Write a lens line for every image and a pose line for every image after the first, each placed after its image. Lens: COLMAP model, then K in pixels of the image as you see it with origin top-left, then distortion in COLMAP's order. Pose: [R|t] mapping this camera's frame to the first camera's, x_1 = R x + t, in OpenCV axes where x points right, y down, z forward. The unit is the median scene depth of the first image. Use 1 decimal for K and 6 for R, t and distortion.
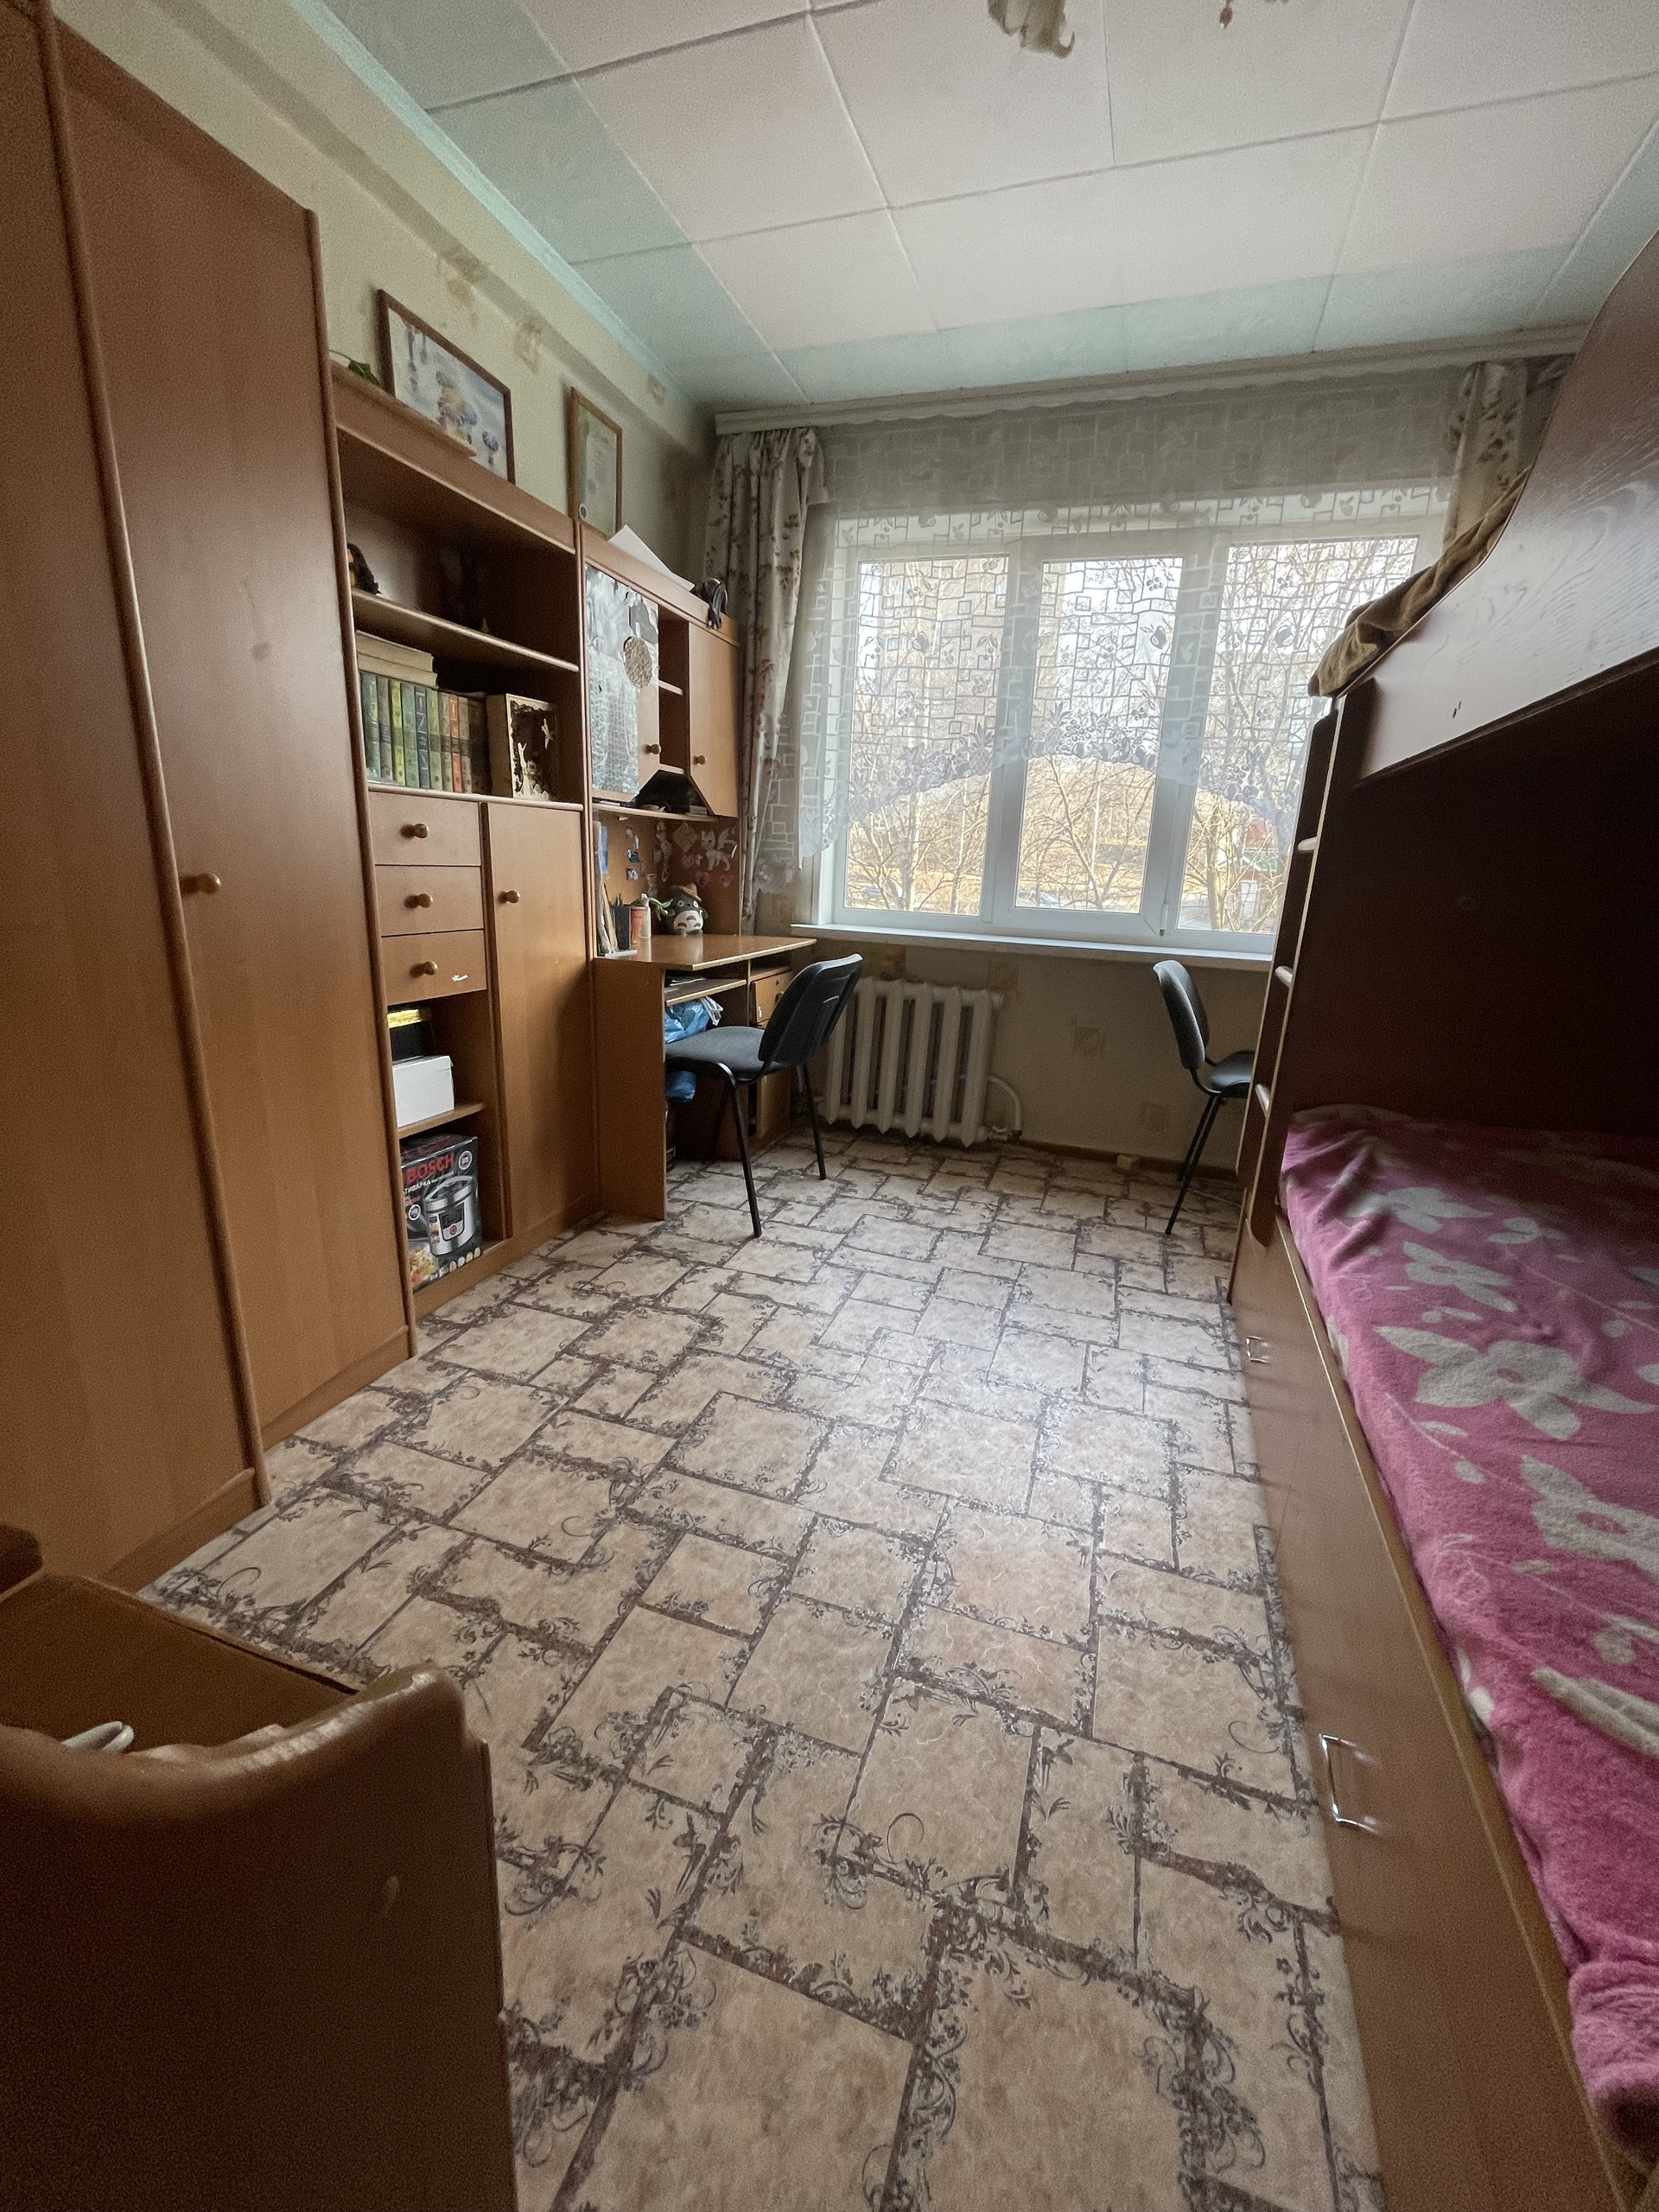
lens RADIAL K [[886.8, 0, 845.3], [0, 886.8, 1099.4], [0, 0, 1]] dist [-0.001742, -0.000418]
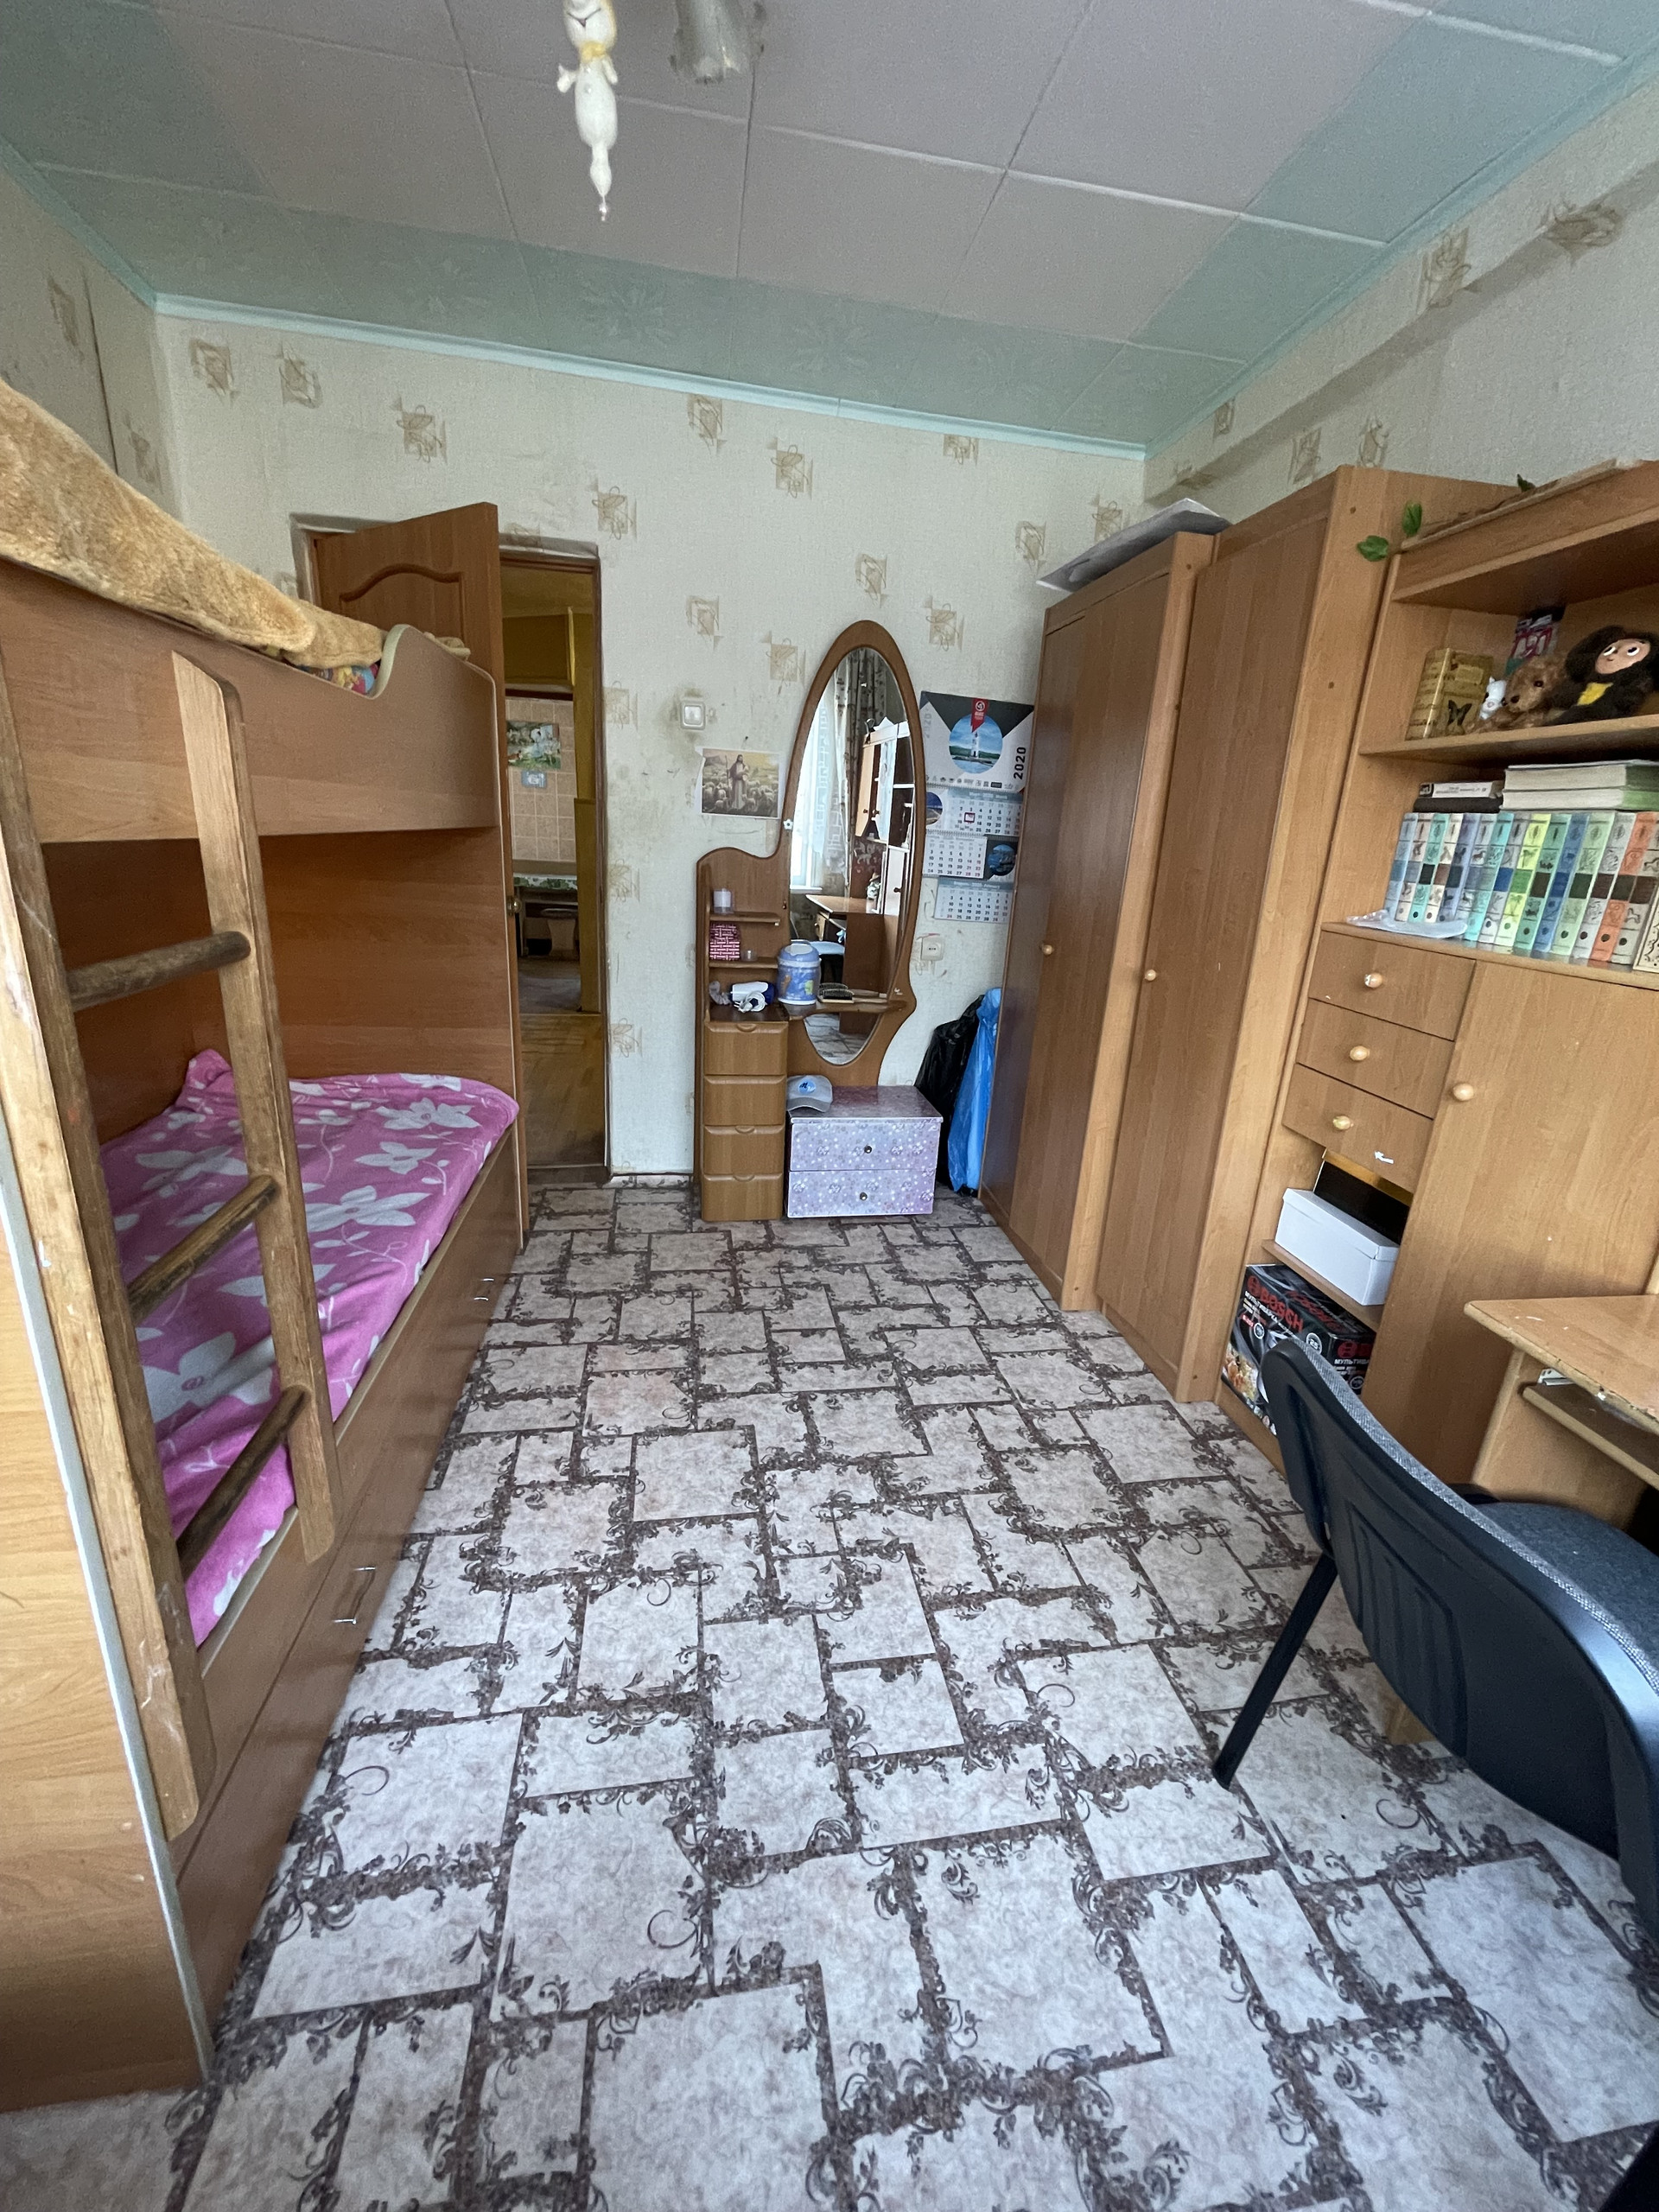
lens RADIAL K [[886.8, 0, 837.1], [0, 886.8, 1103.5], [0, 0, 1]] dist [-0.001742, -0.000418]
pose [[-0.877811, 0.047975, -0.476599, 0.416890], [-0.219337, 0.844277, 0.488966, -0.489466], [0.425839, 0.533756, -0.730593, 1.410115]]
